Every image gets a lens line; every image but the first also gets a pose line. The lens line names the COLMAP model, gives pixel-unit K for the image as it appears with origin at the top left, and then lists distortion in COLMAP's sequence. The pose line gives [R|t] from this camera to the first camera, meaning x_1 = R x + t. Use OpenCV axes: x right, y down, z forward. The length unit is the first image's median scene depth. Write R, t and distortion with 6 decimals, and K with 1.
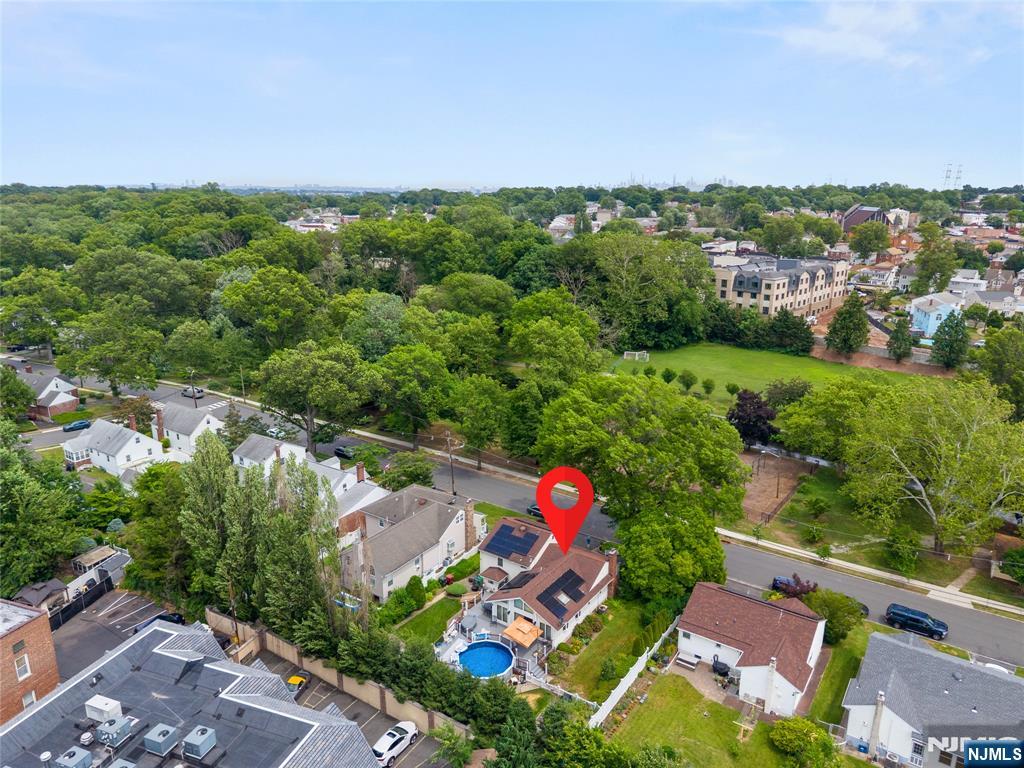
lens RADIAL K [[683.9, 0, 516.6], [0, 683.9, 411.6], [0, 0, 1]] dist [0.044895, -0.055642]
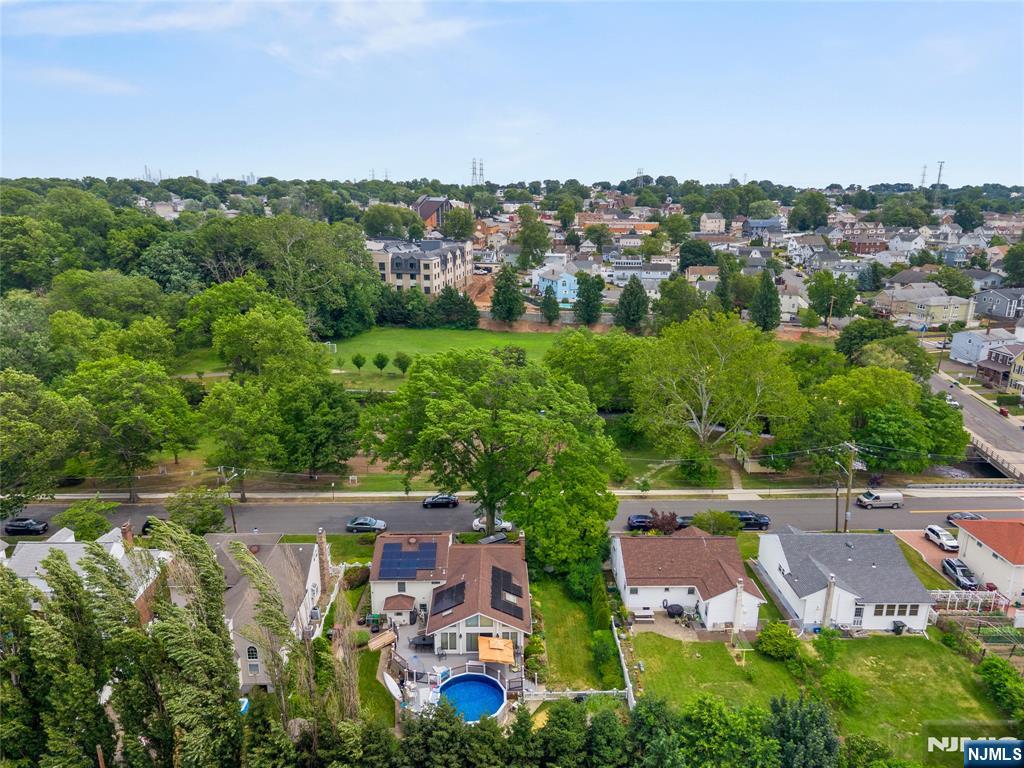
lens RADIAL K [[683.9, 0, 516.6], [0, 683.9, 411.6], [0, 0, 1]] dist [0.044895, -0.055642]
pose [[0.814129, -0.177582, 0.552863, -0.234464], [0.175269, 0.982834, 0.057594, -0.008126], [-0.553601, 0.050011, 0.831279, 0.159097]]
